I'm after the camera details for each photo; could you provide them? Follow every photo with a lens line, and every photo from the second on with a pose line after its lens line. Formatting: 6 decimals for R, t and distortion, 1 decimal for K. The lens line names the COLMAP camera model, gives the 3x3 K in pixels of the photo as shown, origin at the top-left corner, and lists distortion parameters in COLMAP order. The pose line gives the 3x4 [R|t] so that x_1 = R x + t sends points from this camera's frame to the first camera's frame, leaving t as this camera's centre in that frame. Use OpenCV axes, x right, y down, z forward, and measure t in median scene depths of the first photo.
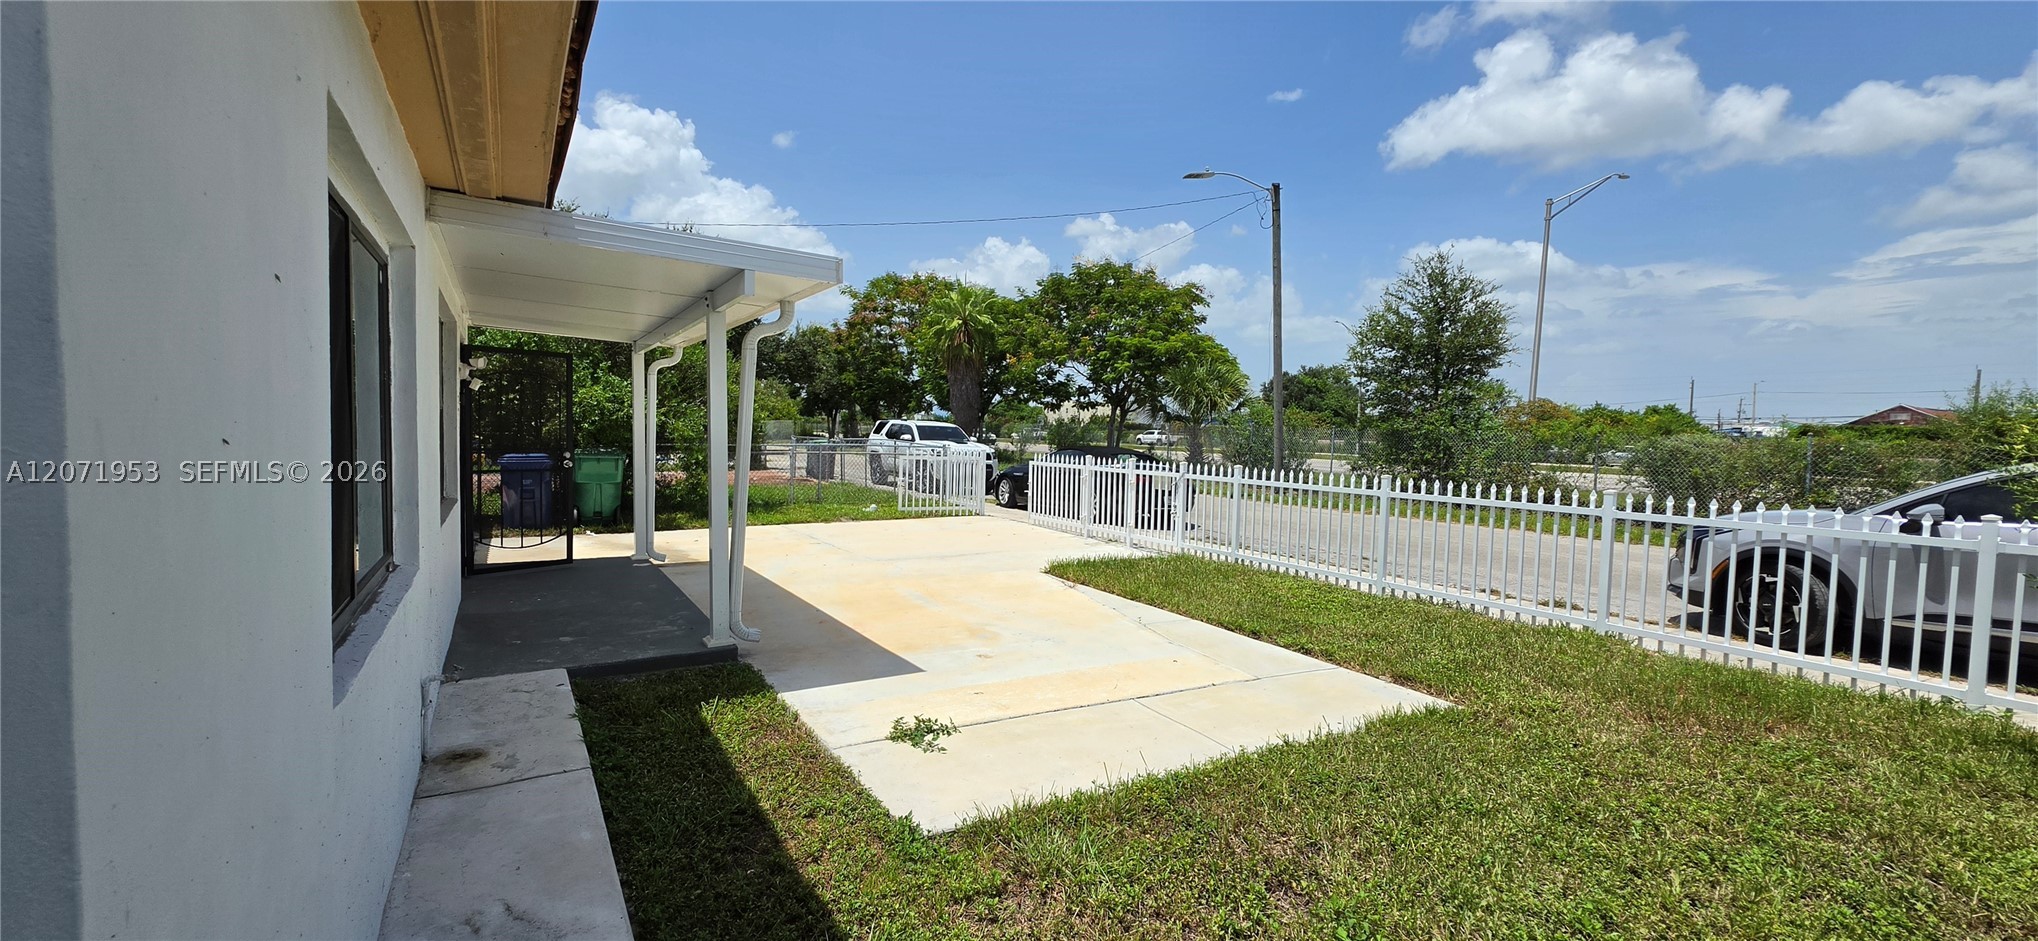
lens RADIAL K [[818.3, 0, 1021.1], [0, 818.3, 477.0], [0, 0, 1]] dist [-0.000050, 0.001057]
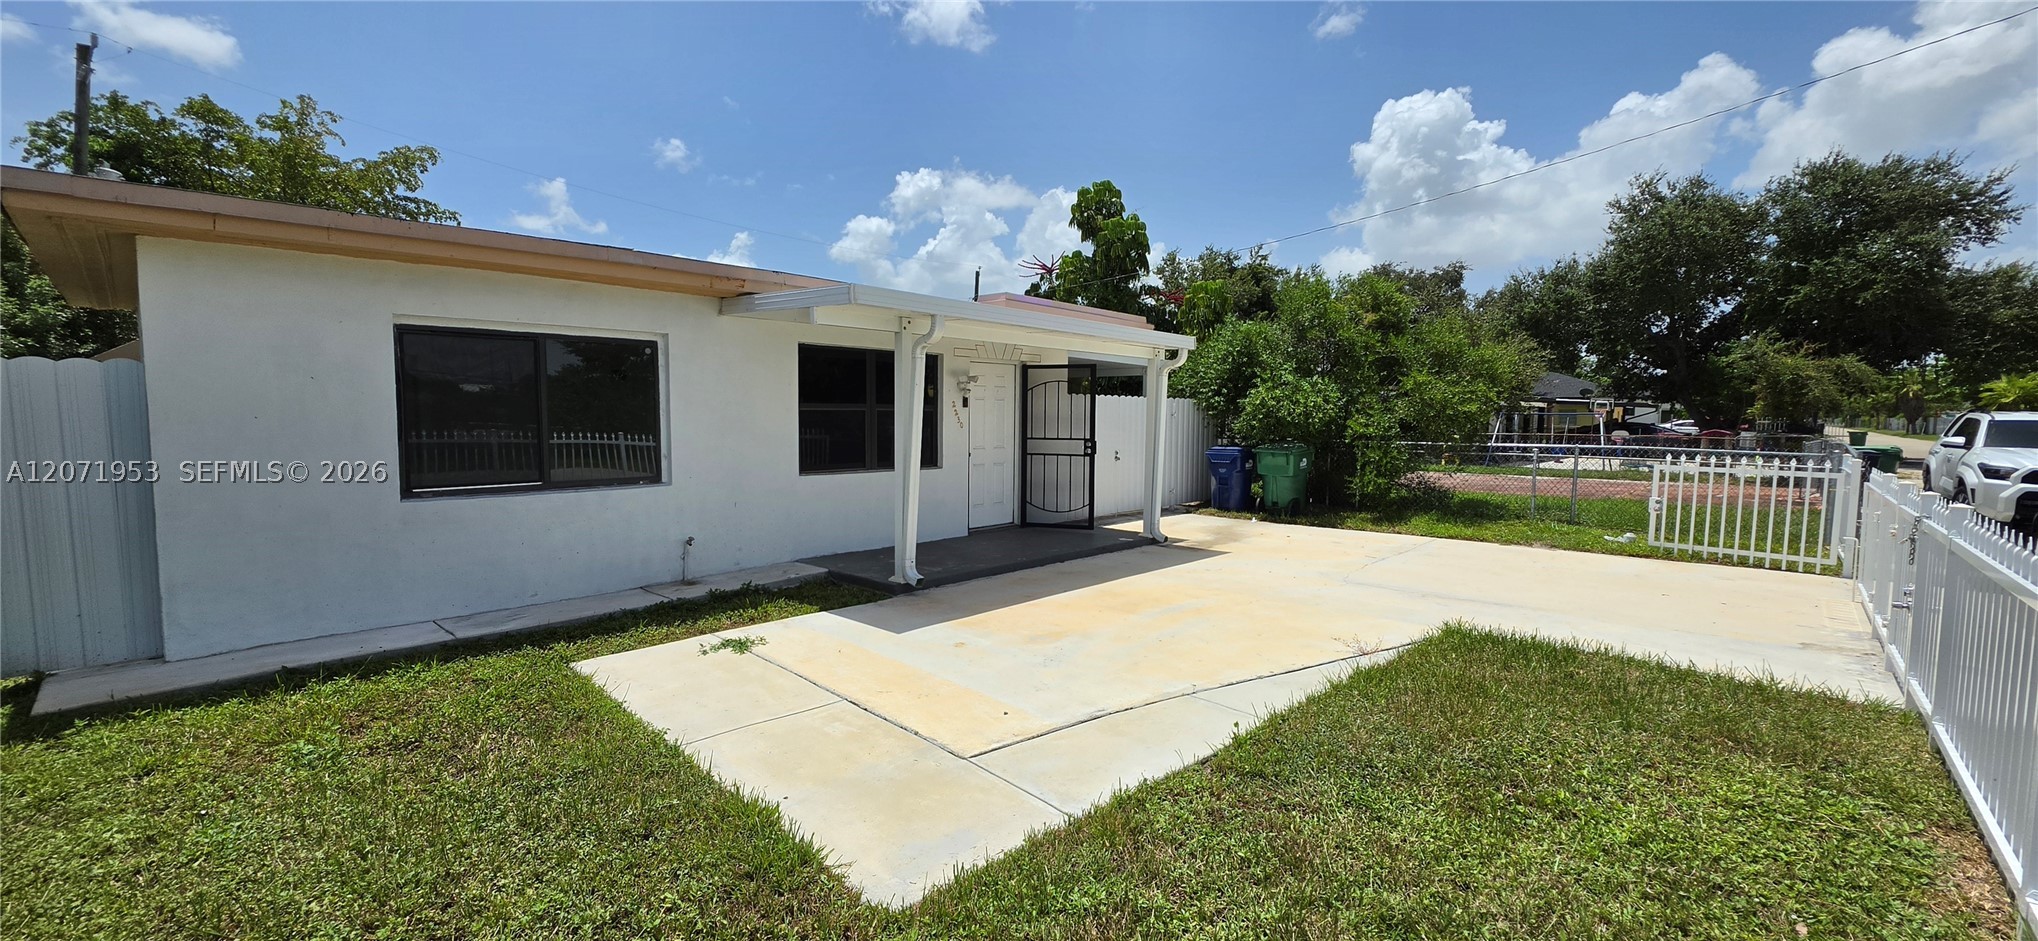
lens RADIAL K [[818.3, 0, 1013.9], [0, 818.3, 482.7], [0, 0, 1]] dist [-0.000050, 0.001057]
pose [[0.246782, 0.058982, -0.967274, 0.908778], [-0.057762, 0.997267, 0.046074, -0.026927], [0.967348, 0.044501, 0.249515, 0.793121]]
